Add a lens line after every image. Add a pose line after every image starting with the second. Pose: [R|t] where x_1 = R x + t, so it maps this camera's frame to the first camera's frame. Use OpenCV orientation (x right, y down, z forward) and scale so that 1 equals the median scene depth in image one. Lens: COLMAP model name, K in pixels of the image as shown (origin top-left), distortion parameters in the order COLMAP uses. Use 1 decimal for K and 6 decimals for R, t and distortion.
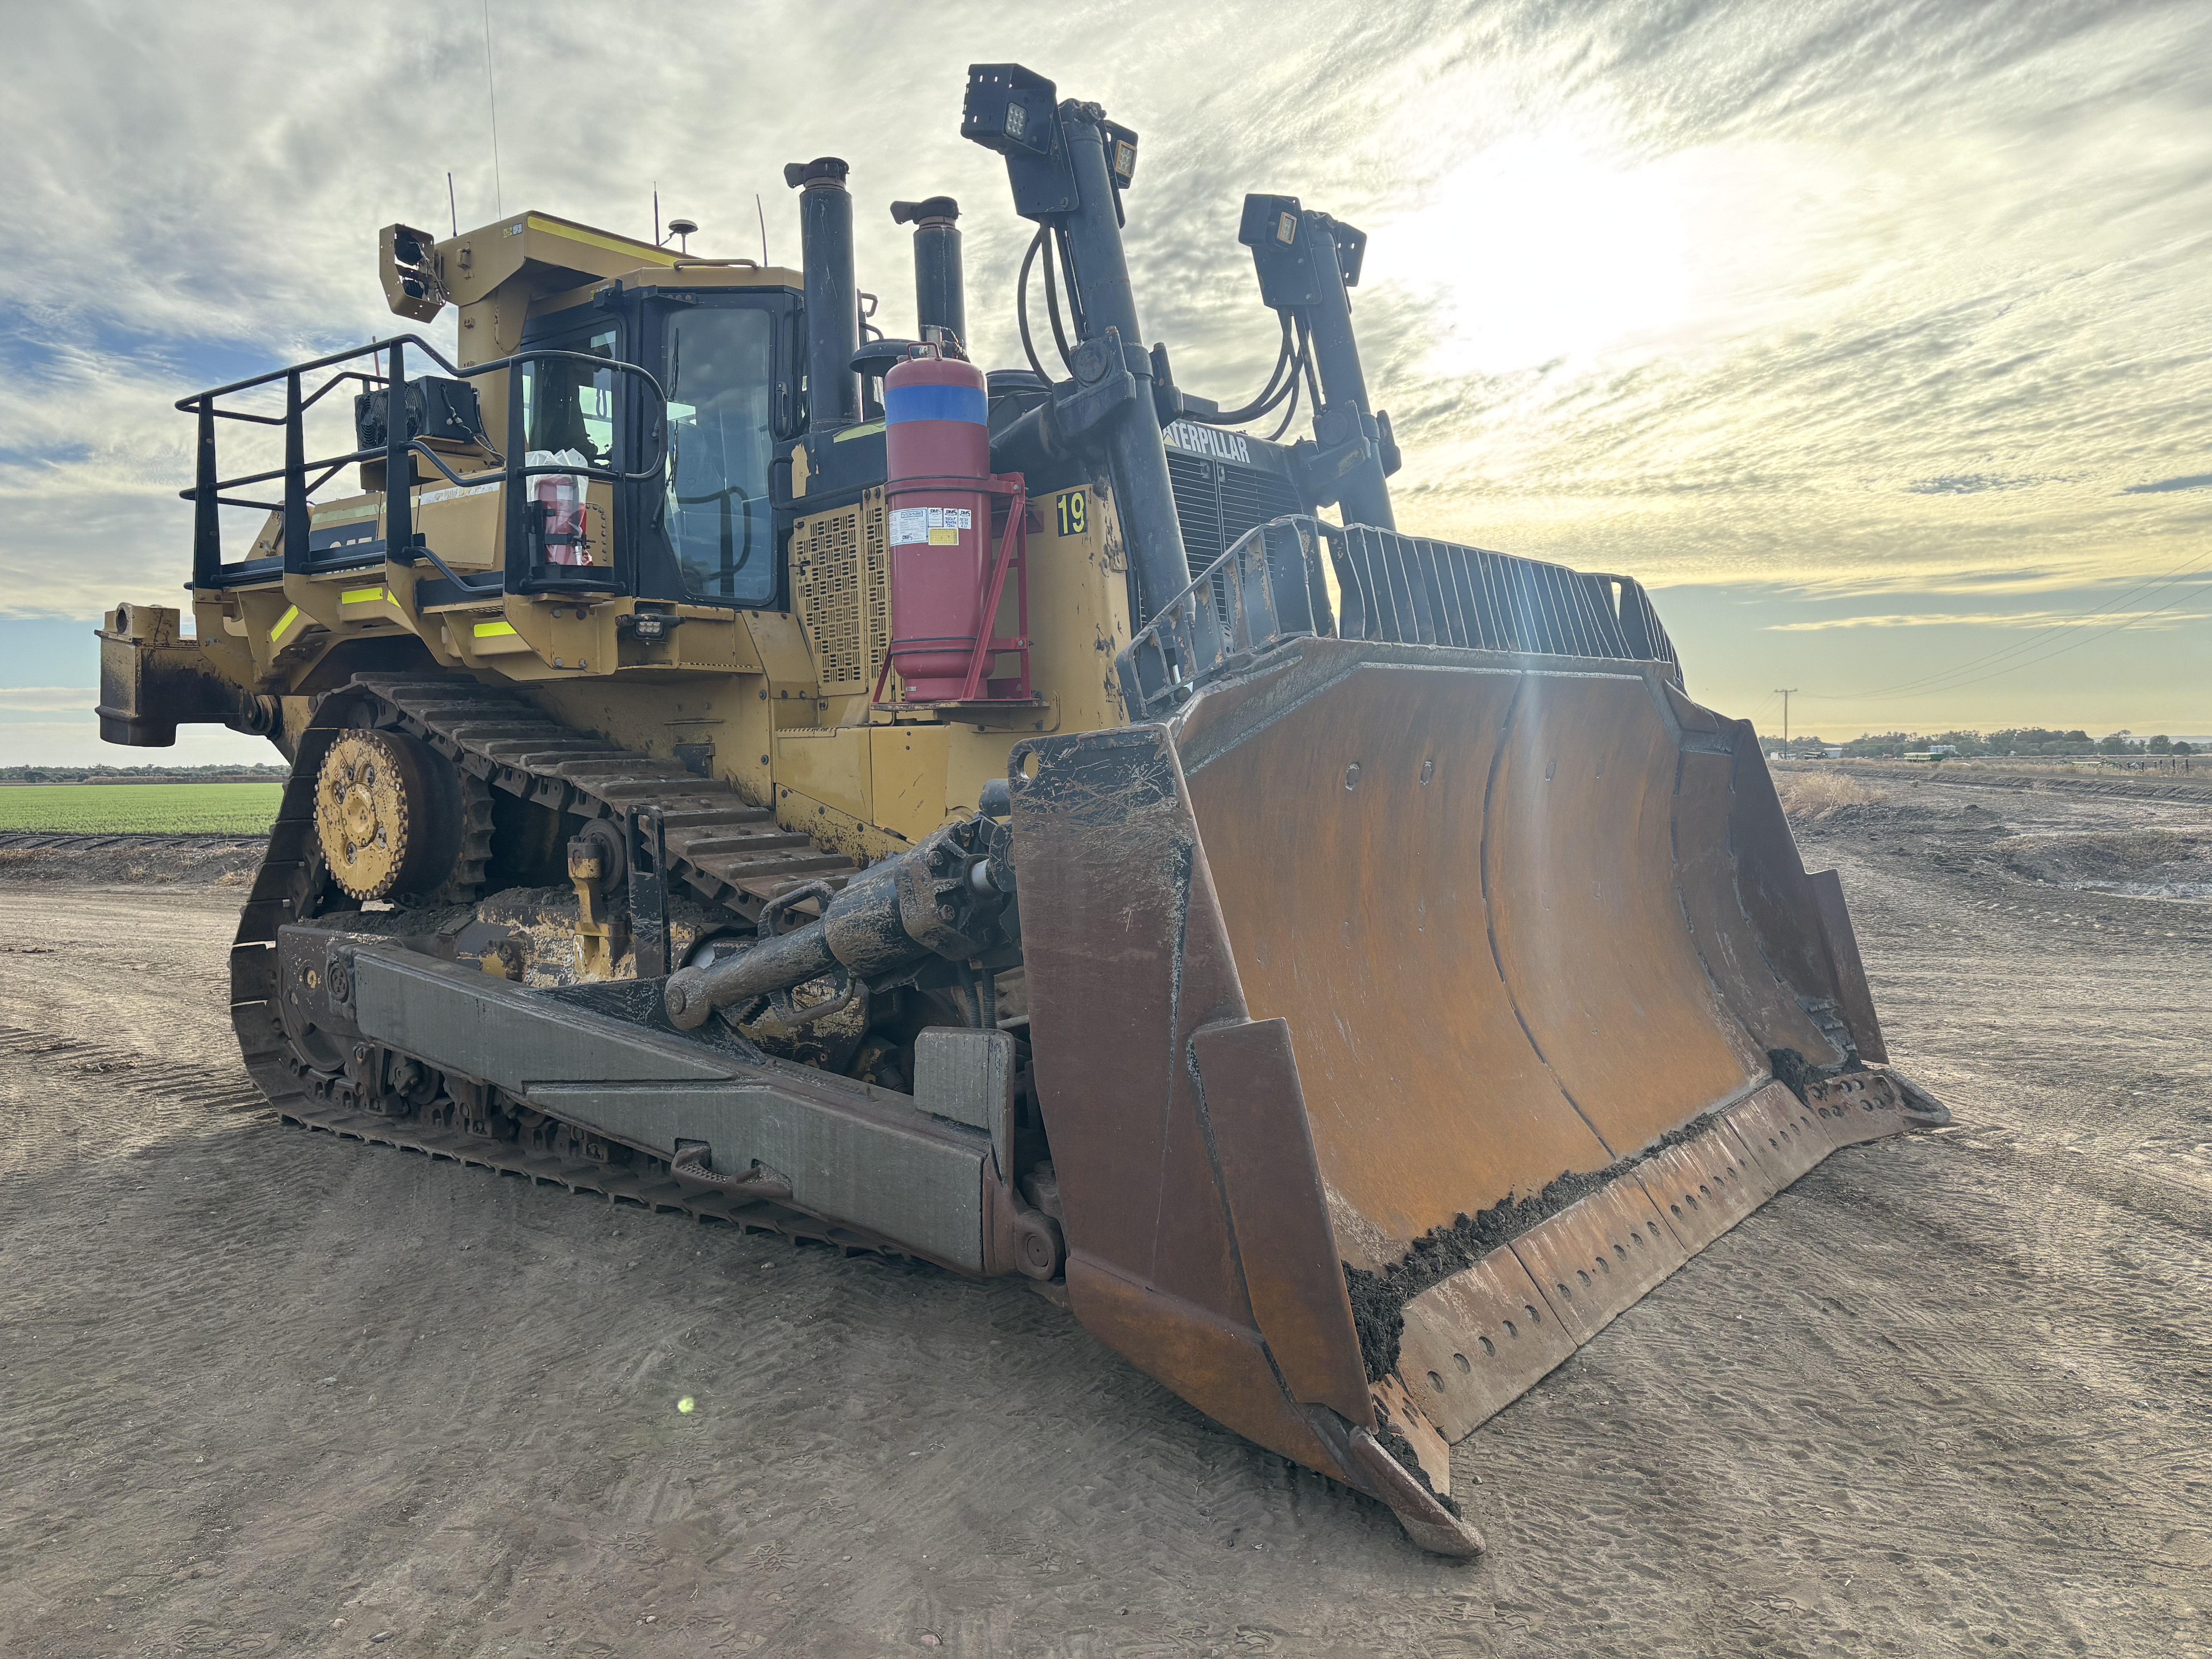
lens RADIAL K [[1654.2, 0, 1102.3], [0, 1654.2, 808.7], [0, 0, 1]] dist [0.064332, -0.068824]
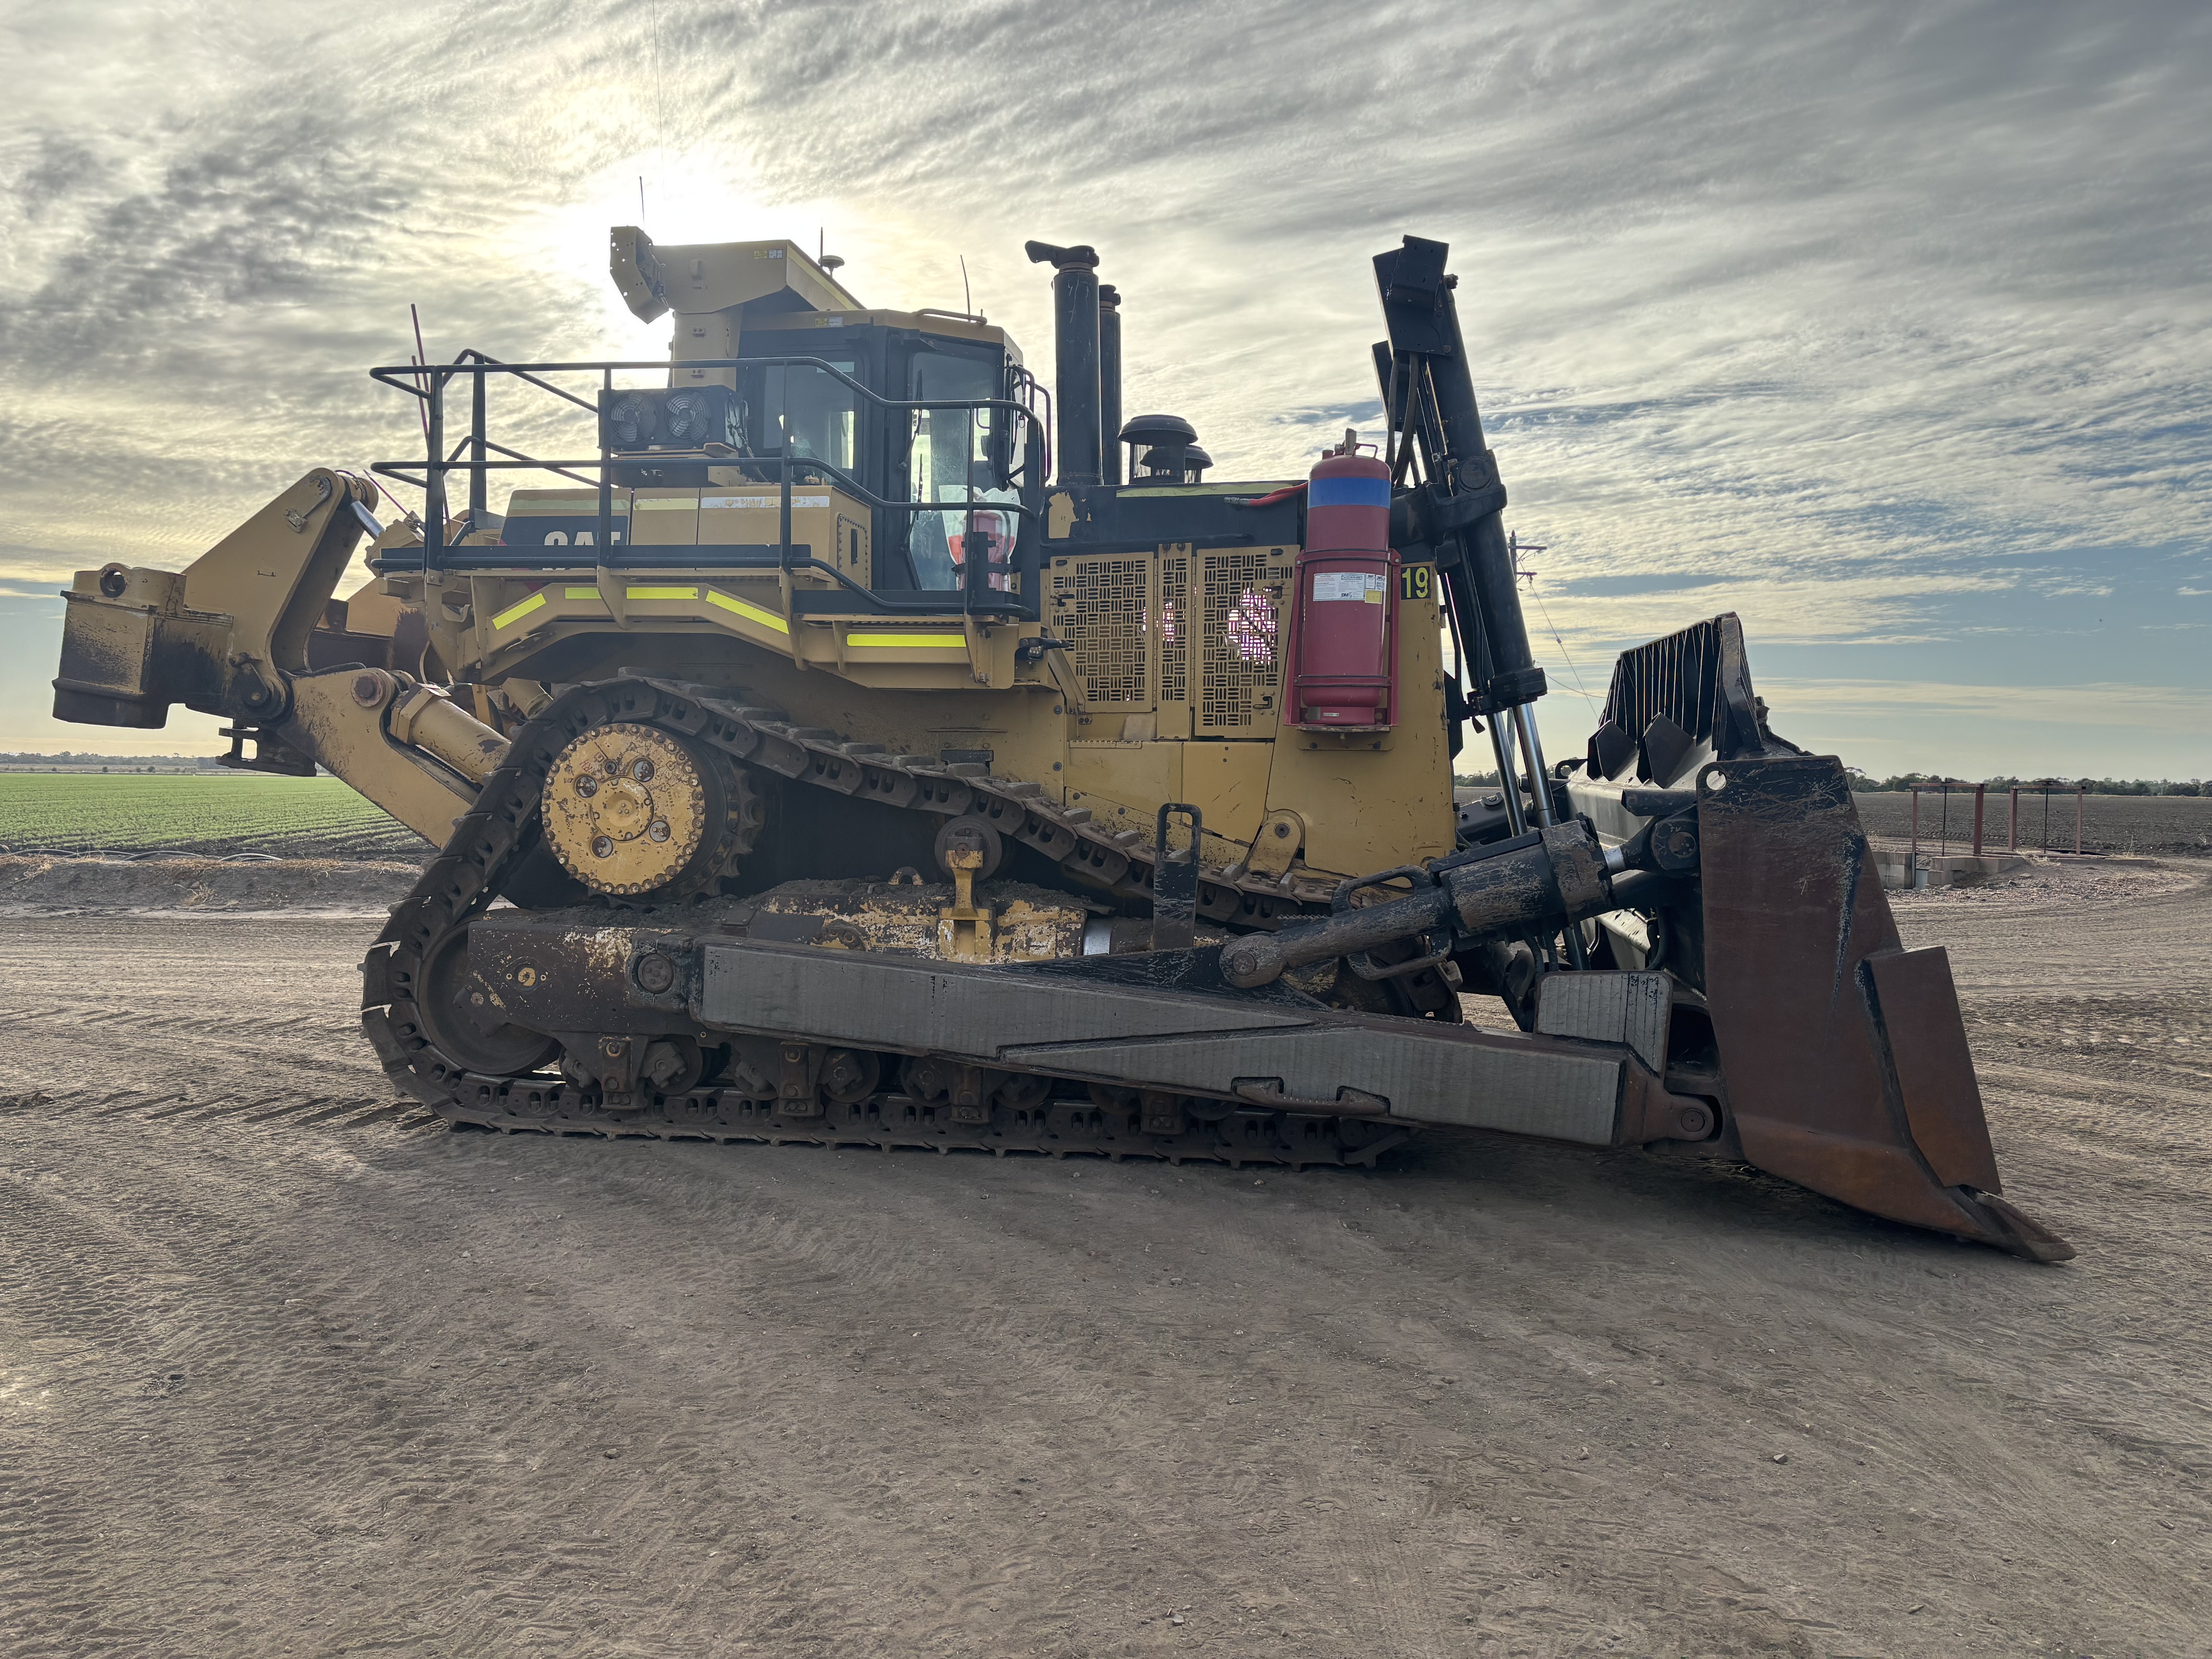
lens RADIAL K [[1654.2, 0, 1079.6], [0, 1654.2, 793.5], [0, 0, 1]] dist [0.064332, -0.068824]
pose [[0.882613, 0.019610, 0.469692, -0.767742], [-0.011450, 0.999730, -0.020223, 0.013162], [-0.469962, 0.012471, 0.882599, -0.014308]]
